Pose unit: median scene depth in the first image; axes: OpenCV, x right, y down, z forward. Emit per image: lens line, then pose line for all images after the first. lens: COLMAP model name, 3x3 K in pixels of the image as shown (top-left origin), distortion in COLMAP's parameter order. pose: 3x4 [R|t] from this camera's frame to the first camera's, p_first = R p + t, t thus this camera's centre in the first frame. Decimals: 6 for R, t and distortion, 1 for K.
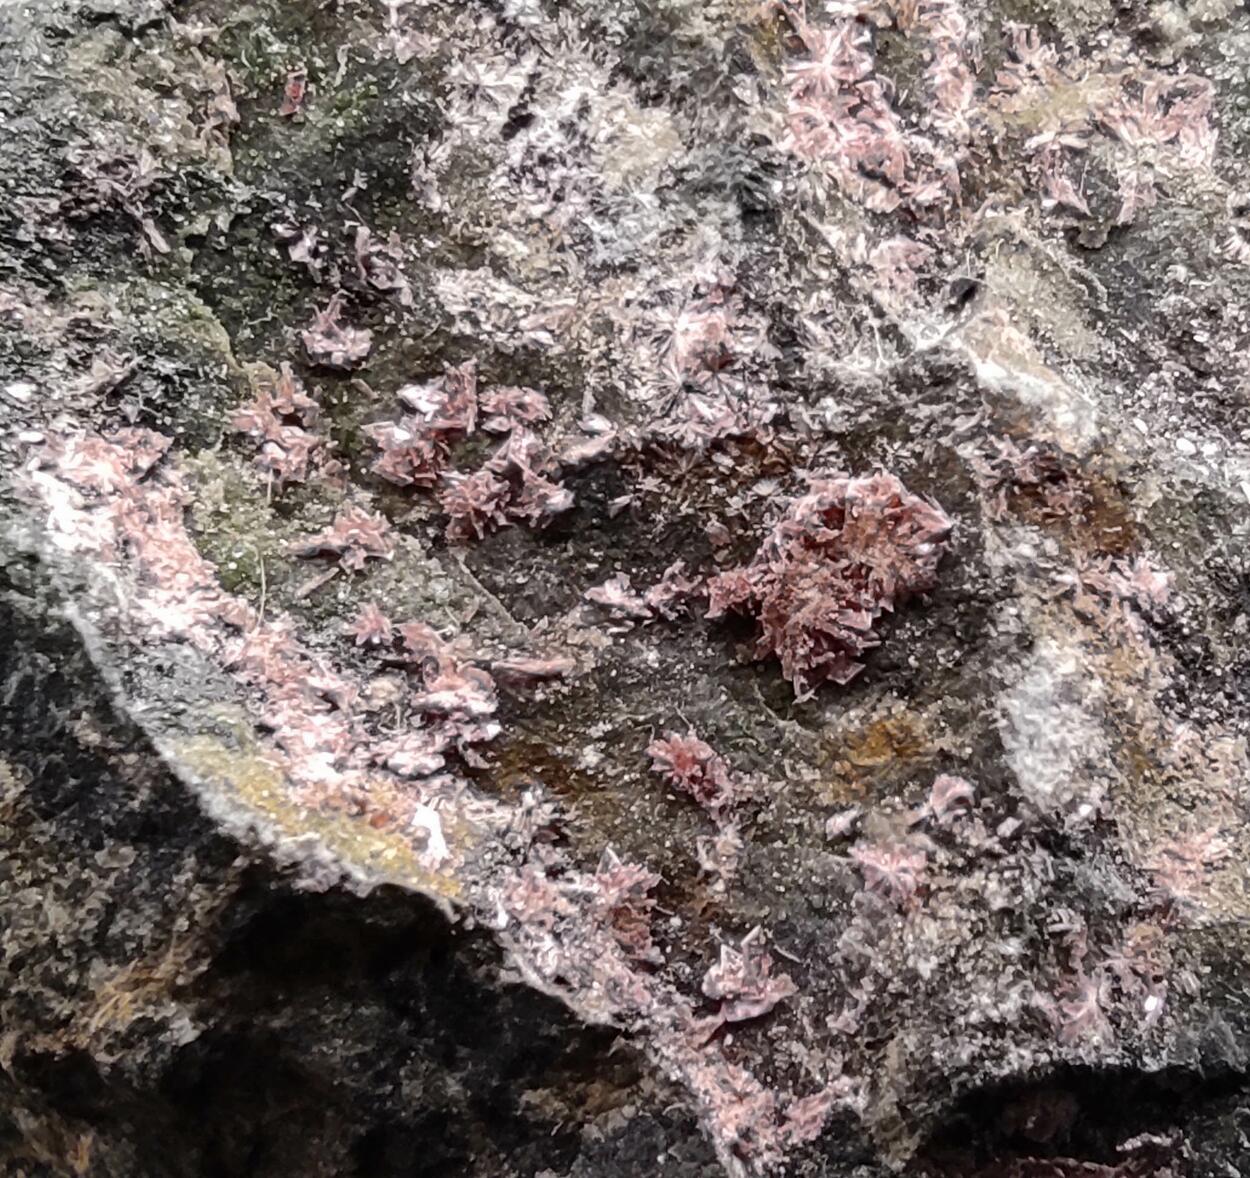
lens RADIAL K [[2916.7, 0, 626.4], [0, 2916.7, 684.2], [0, 0, 1]] dist [0.110428, -0.229639]
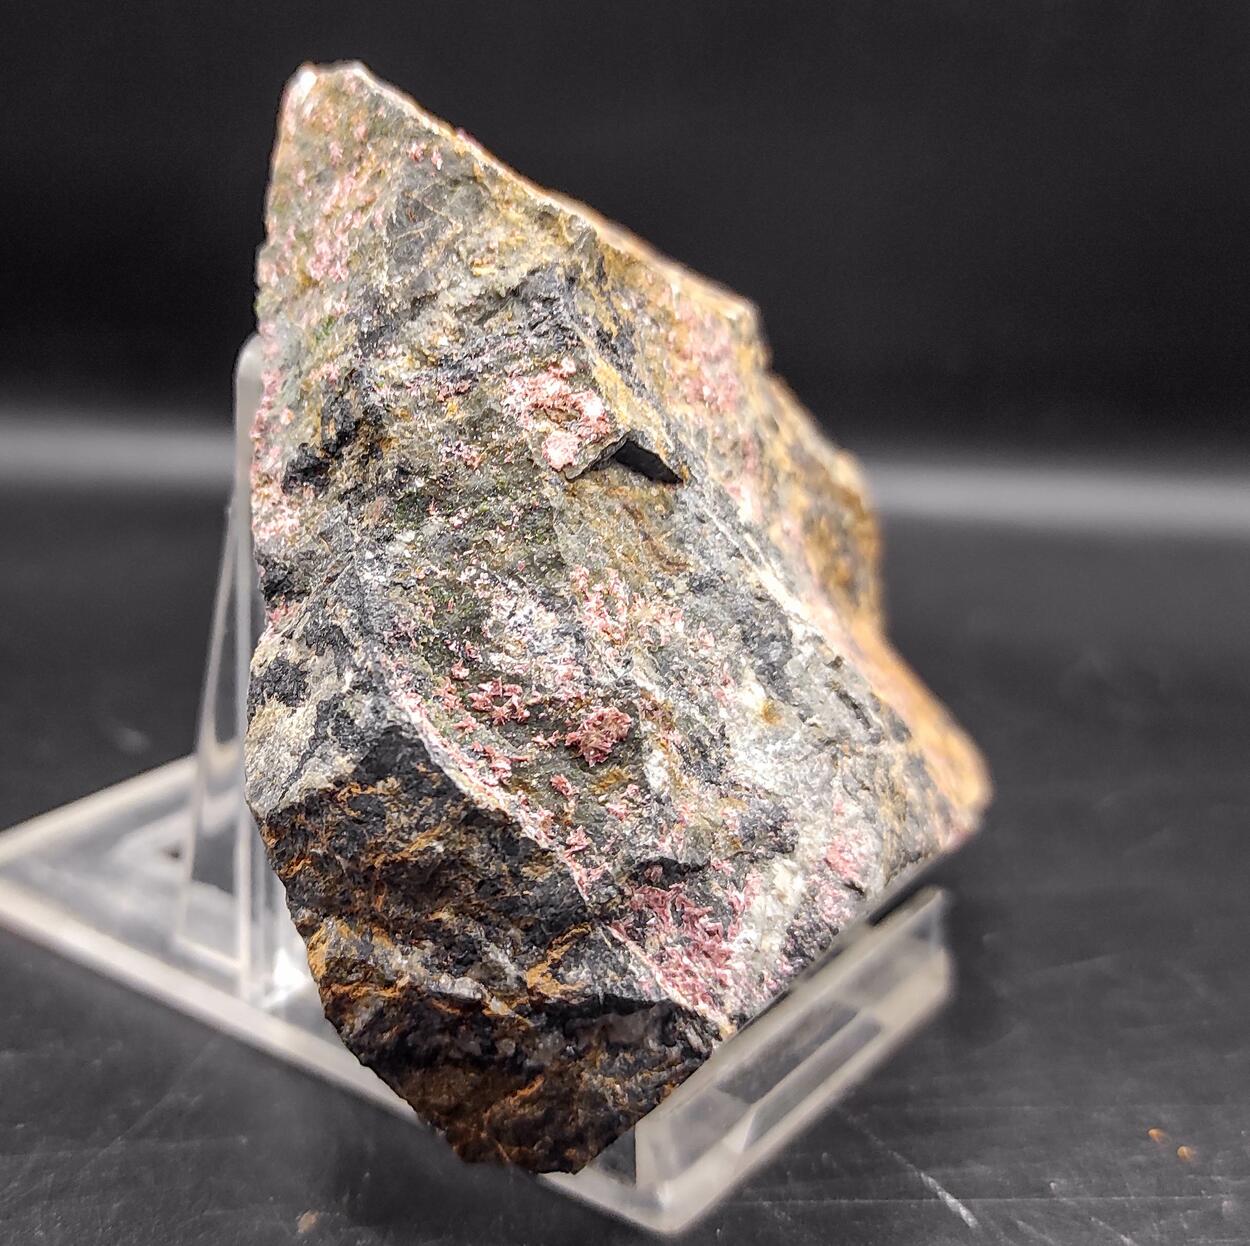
lens RADIAL K [[1888.4, 0, 625.0], [0, 1888.4, 623.0], [0, 0, 1]] dist [-0.157482, 0.019914]
pose [[0.965237, 0.028480, 0.259819, -0.540254], [0.015227, 0.986231, -0.164674, 0.225820], [-0.260931, 0.162906, 0.951513, -1.380196]]
